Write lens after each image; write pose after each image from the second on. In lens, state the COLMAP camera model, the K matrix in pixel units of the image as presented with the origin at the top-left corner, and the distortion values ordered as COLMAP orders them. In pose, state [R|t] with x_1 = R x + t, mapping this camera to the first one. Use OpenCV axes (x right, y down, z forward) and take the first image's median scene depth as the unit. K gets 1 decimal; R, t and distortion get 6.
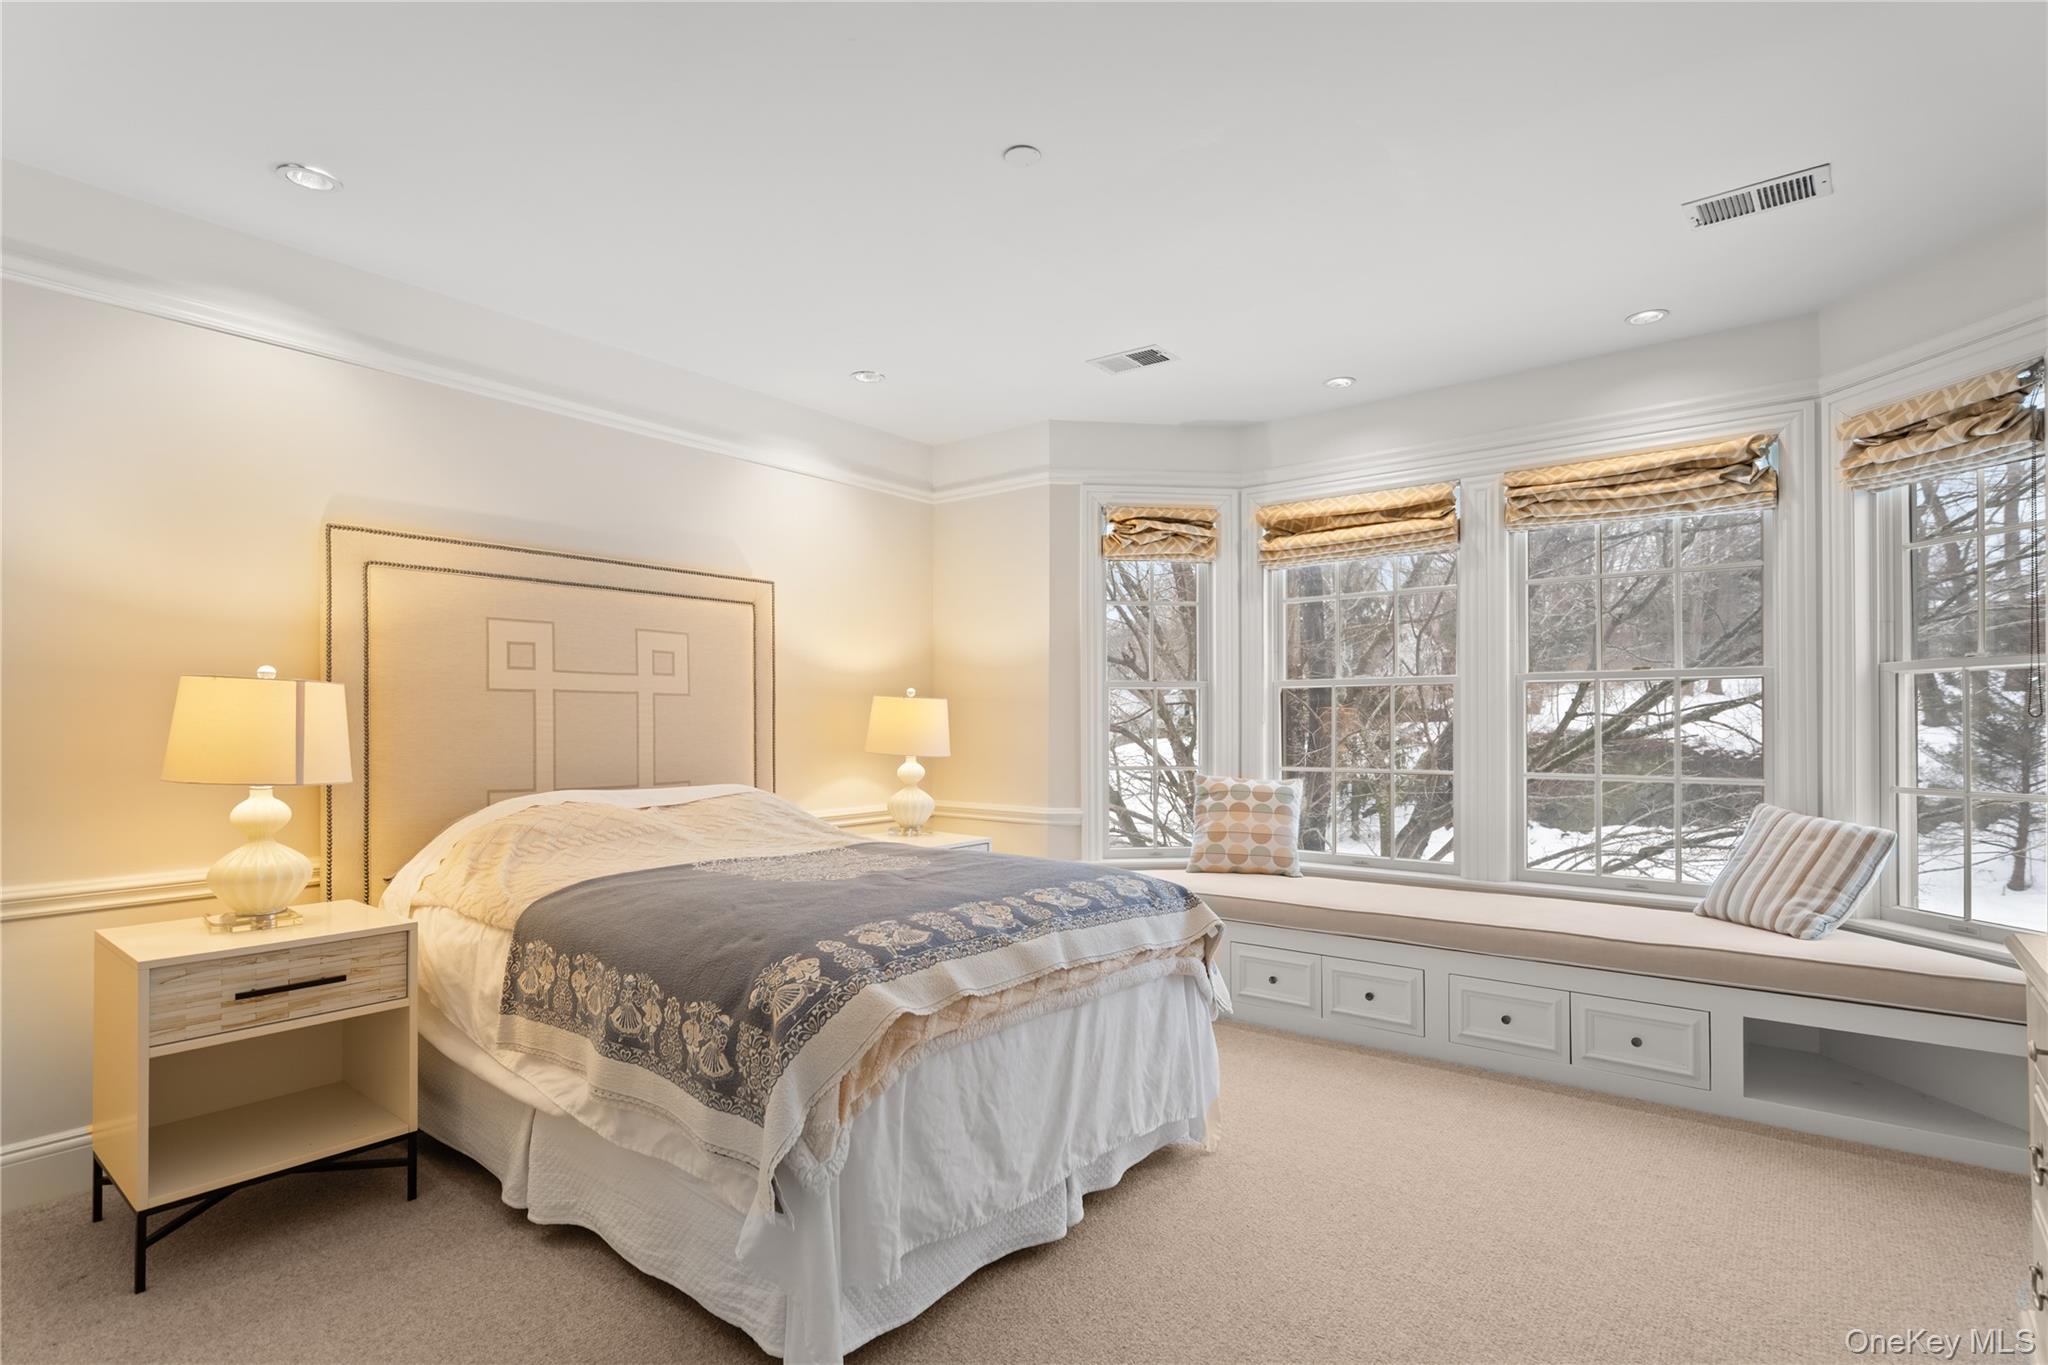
lens RADIAL K [[1009.2, 0, 1026.4], [0, 1009.2, 693.2], [0, 0, 1]] dist [-0.001472, -0.000373]
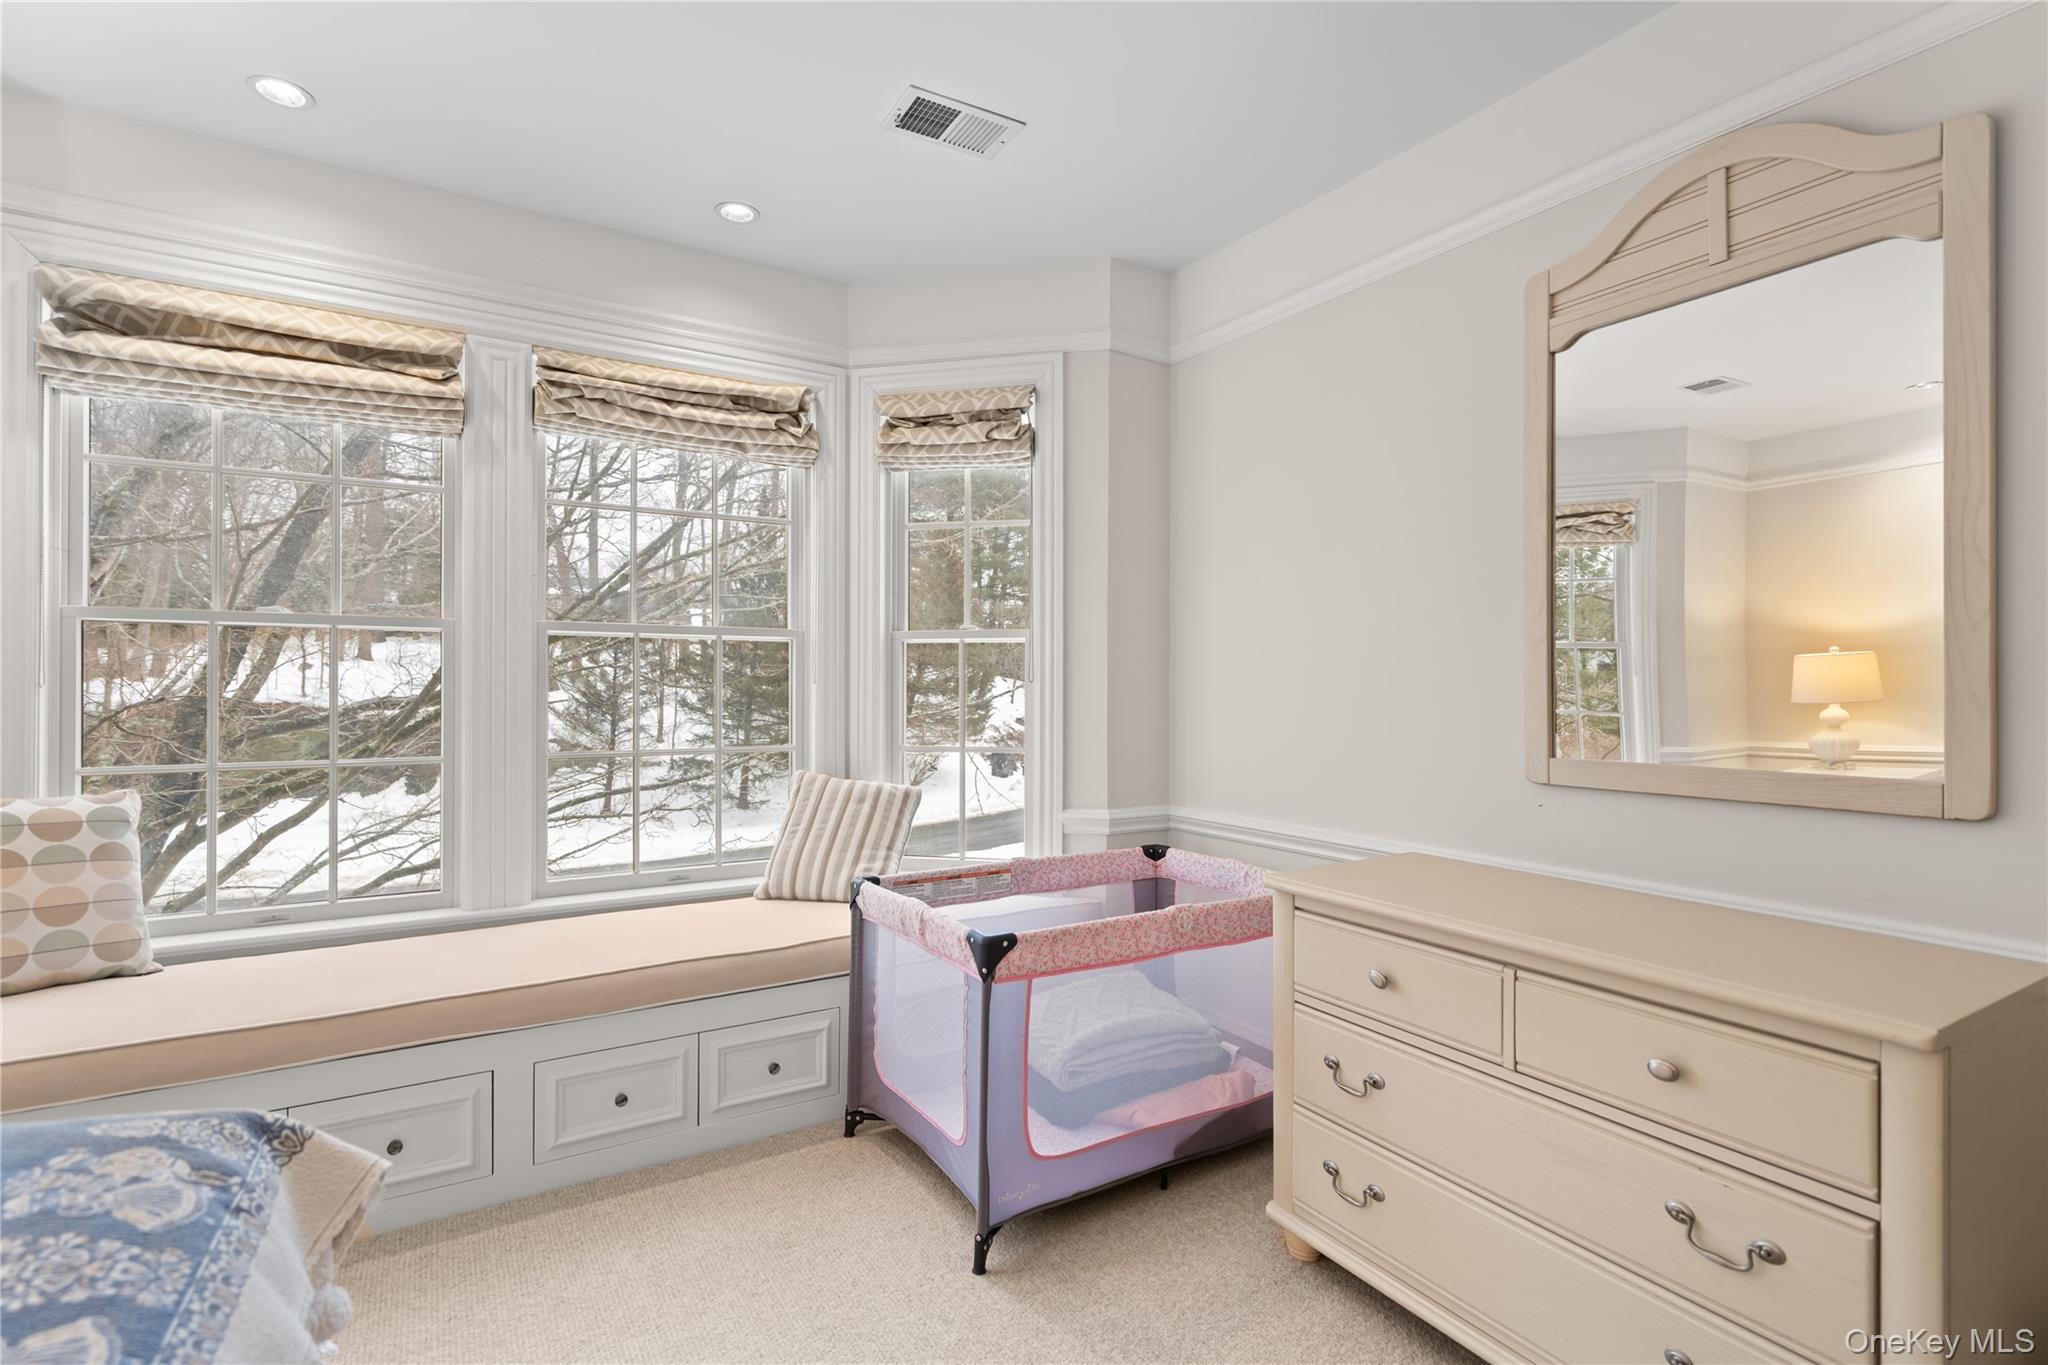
lens RADIAL K [[974.0, 0, 1024.0], [0, 974.0, 682.5], [0, 0, 1]] dist [0.002219, 0.000793]
pose [[0.346832, 0.006638, 0.937904, -0.069484], [-0.027810, 0.999608, 0.003209, 0.015314], [-0.937515, -0.027196, 0.346880, 0.451994]]
